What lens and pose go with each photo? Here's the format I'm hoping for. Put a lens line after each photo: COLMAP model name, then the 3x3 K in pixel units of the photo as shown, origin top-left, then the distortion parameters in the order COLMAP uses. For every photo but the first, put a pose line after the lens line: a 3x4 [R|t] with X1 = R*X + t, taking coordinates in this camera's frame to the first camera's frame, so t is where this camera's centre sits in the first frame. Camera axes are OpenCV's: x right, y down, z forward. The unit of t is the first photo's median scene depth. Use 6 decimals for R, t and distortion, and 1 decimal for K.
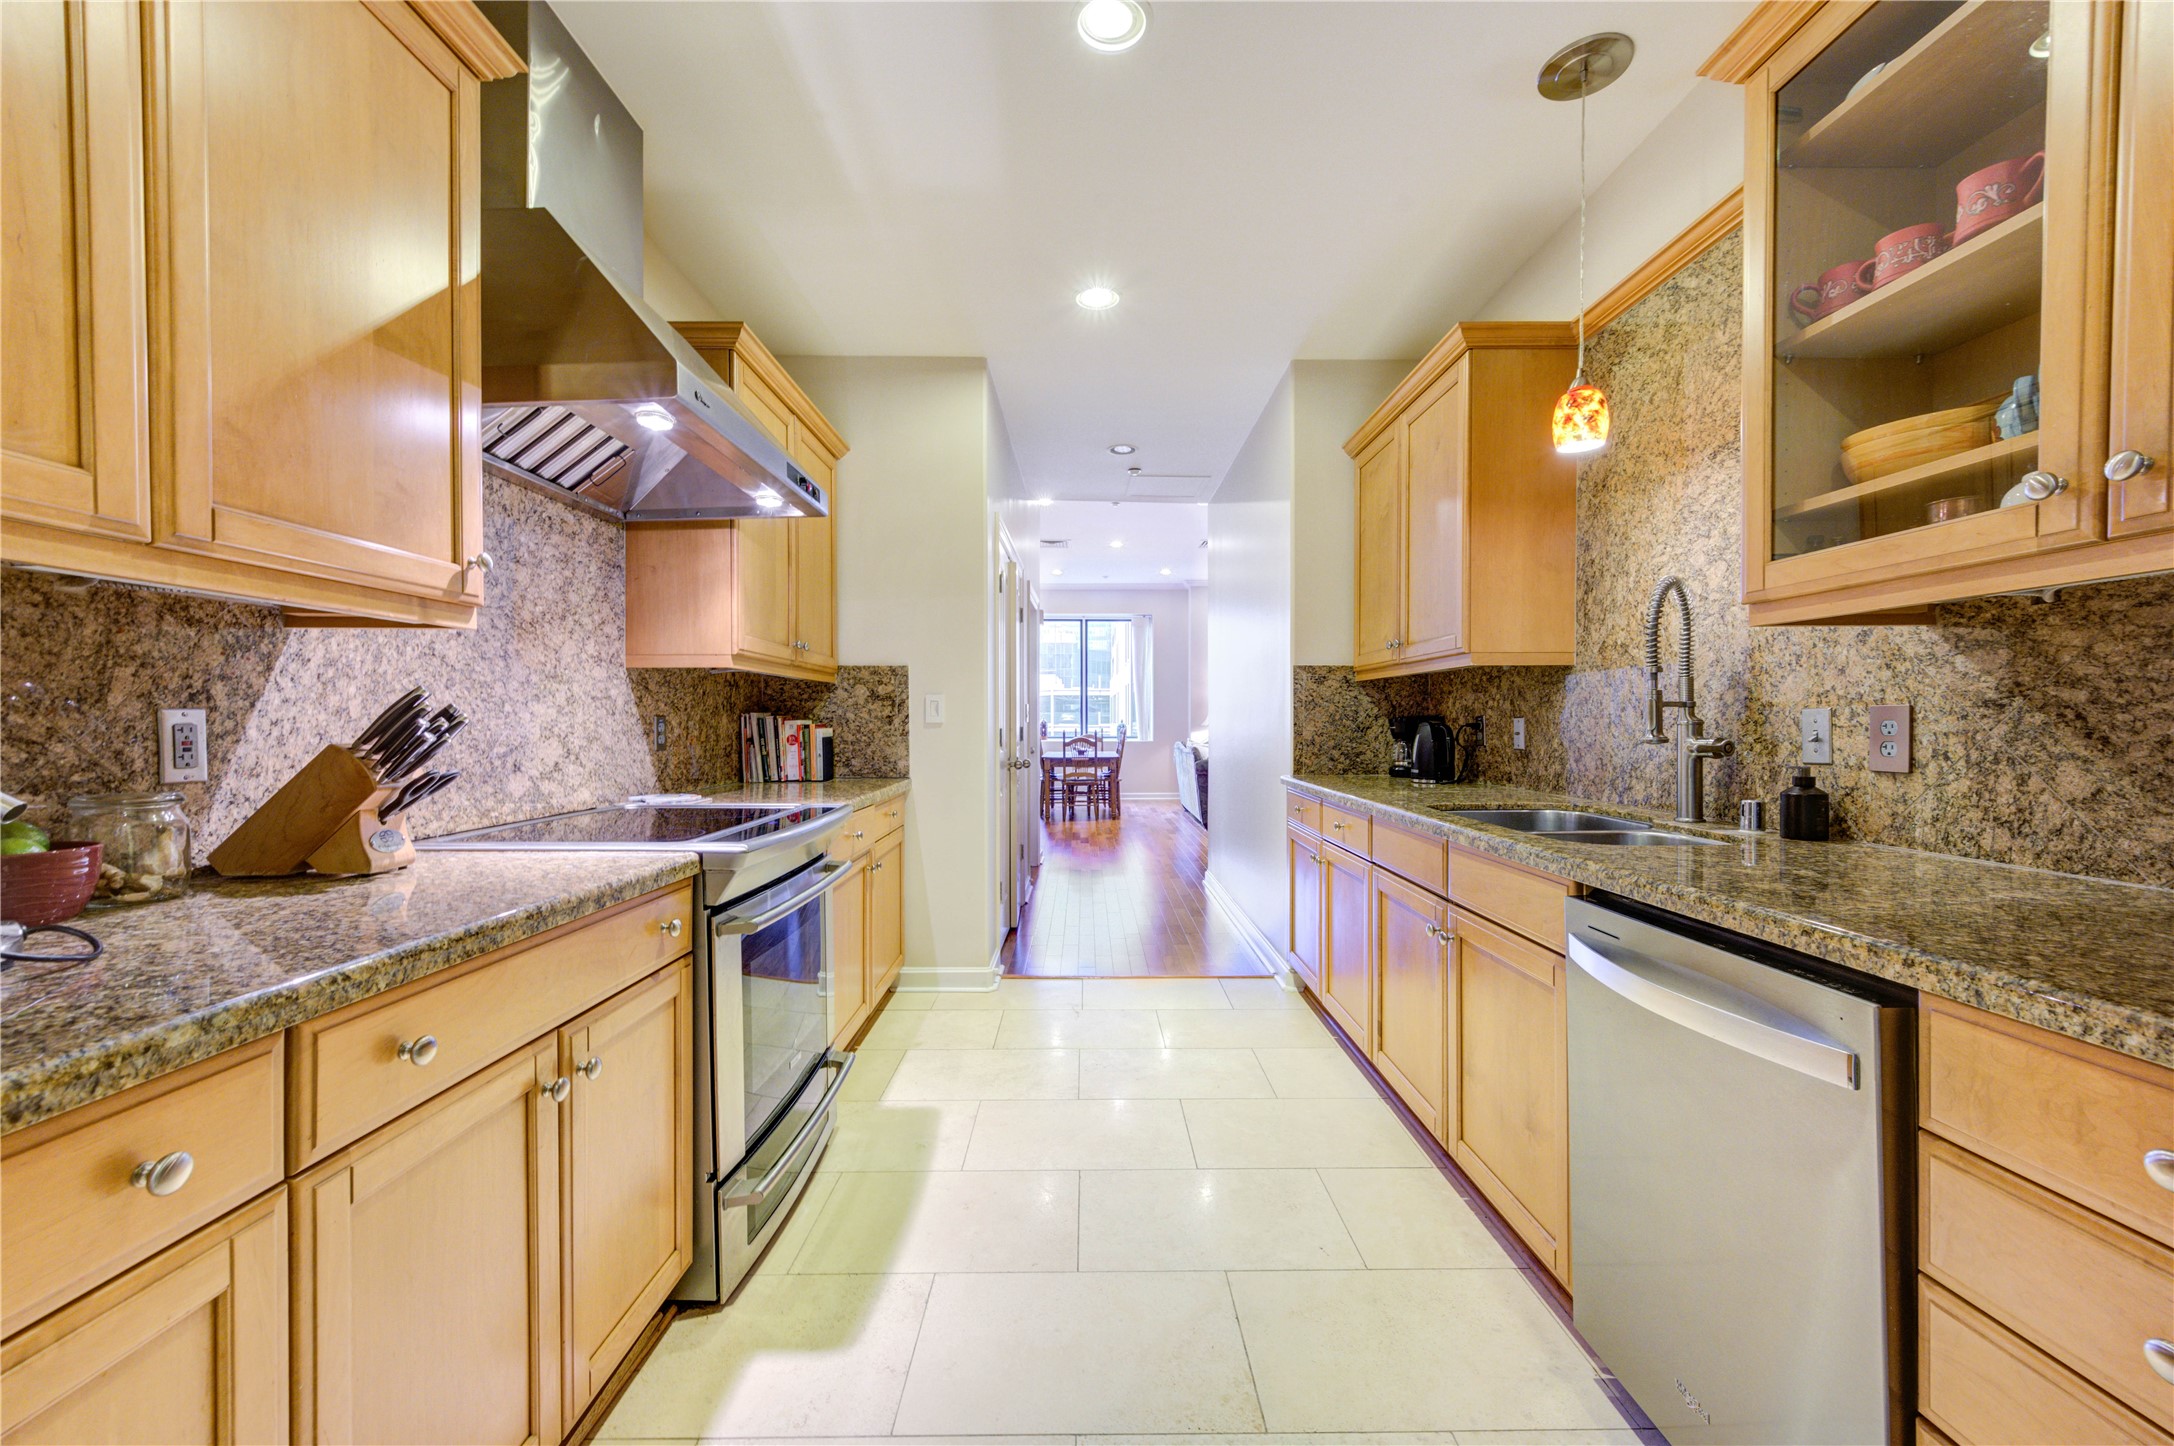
lens RADIAL K [[846.7, 0, 1089.0], [0, 846.7, 735.9], [0, 0, 1]] dist [-0.000063, -0.000275]
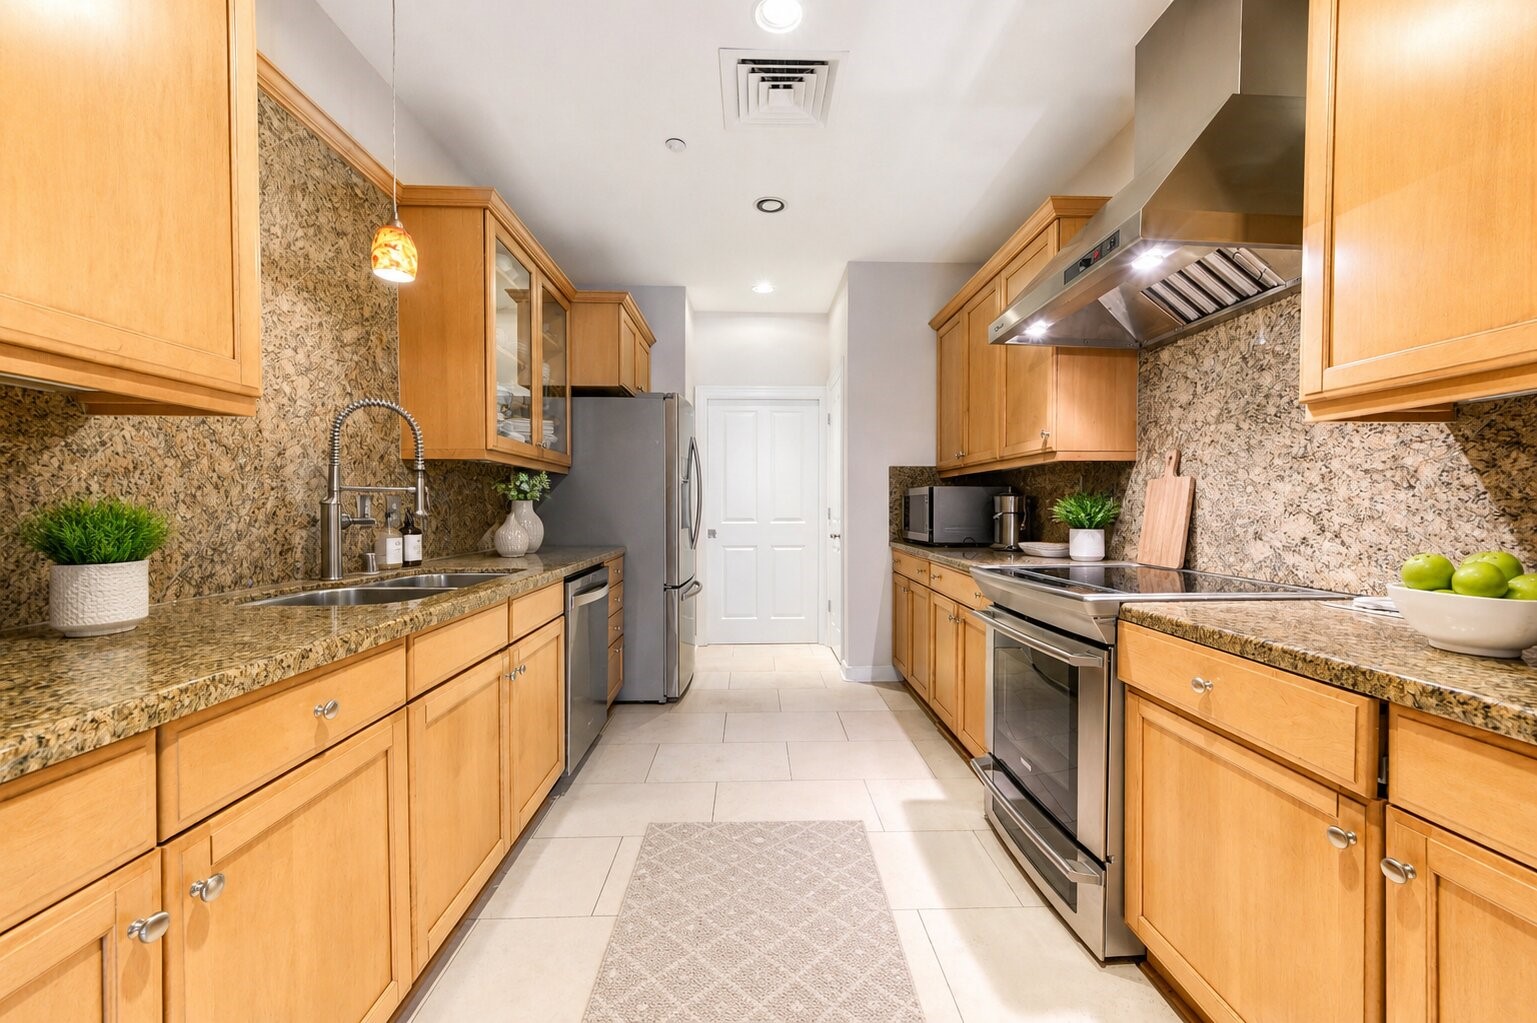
lens RADIAL K [[598.6, 0, 769.9], [0, 598.6, 520.6], [0, 0, 1]] dist [-0.000063, -0.000275]
pose [[-0.999770, 0.003432, -0.021180, 0.055971], [0.002536, 0.999105, 0.042211, -0.023336], [0.021306, 0.042148, -0.998884, 1.772327]]
